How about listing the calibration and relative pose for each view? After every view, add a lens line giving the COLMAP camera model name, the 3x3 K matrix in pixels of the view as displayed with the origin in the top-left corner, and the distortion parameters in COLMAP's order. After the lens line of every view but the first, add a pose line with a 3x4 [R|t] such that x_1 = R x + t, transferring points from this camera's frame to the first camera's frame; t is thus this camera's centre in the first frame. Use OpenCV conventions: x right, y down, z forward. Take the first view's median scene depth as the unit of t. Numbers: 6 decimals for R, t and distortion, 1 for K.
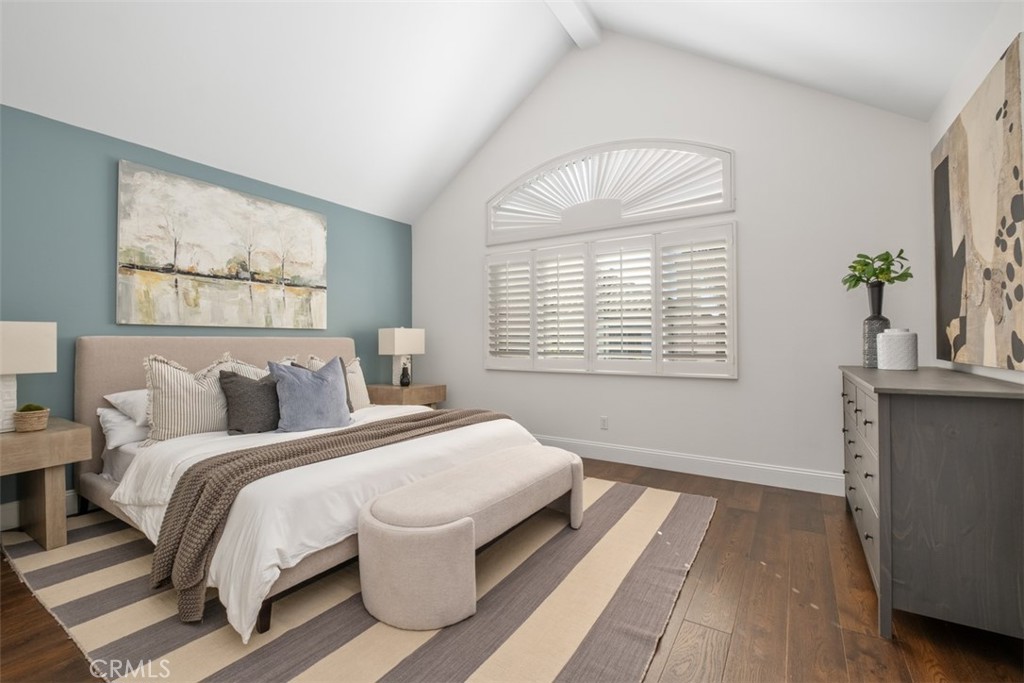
lens RADIAL K [[447.7, 0, 513.2], [0, 447.7, 338.3], [0, 0, 1]] dist [0.001248, -0.007655]
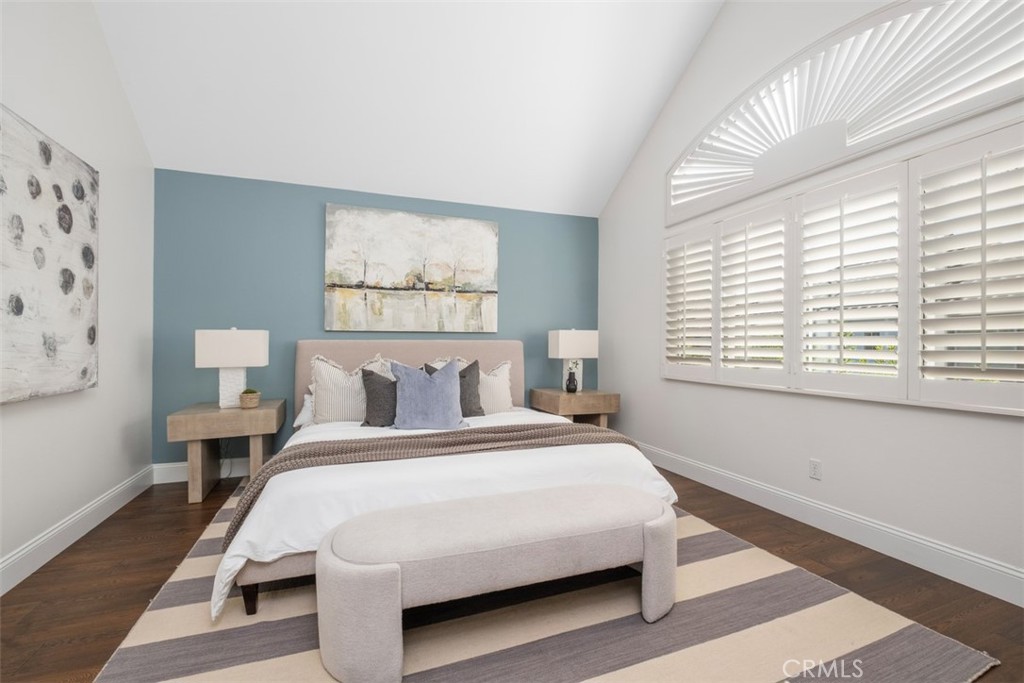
lens RADIAL K [[441.9, 0, 510.3], [0, 441.9, 347.0], [0, 0, 1]] dist [0.001637, -0.005523]
pose [[0.798013, 0.005039, -0.602620, 0.256204], [0.003501, 0.999909, 0.012998, 0.000700], [0.602631, -0.012482, 0.797923, 0.236668]]
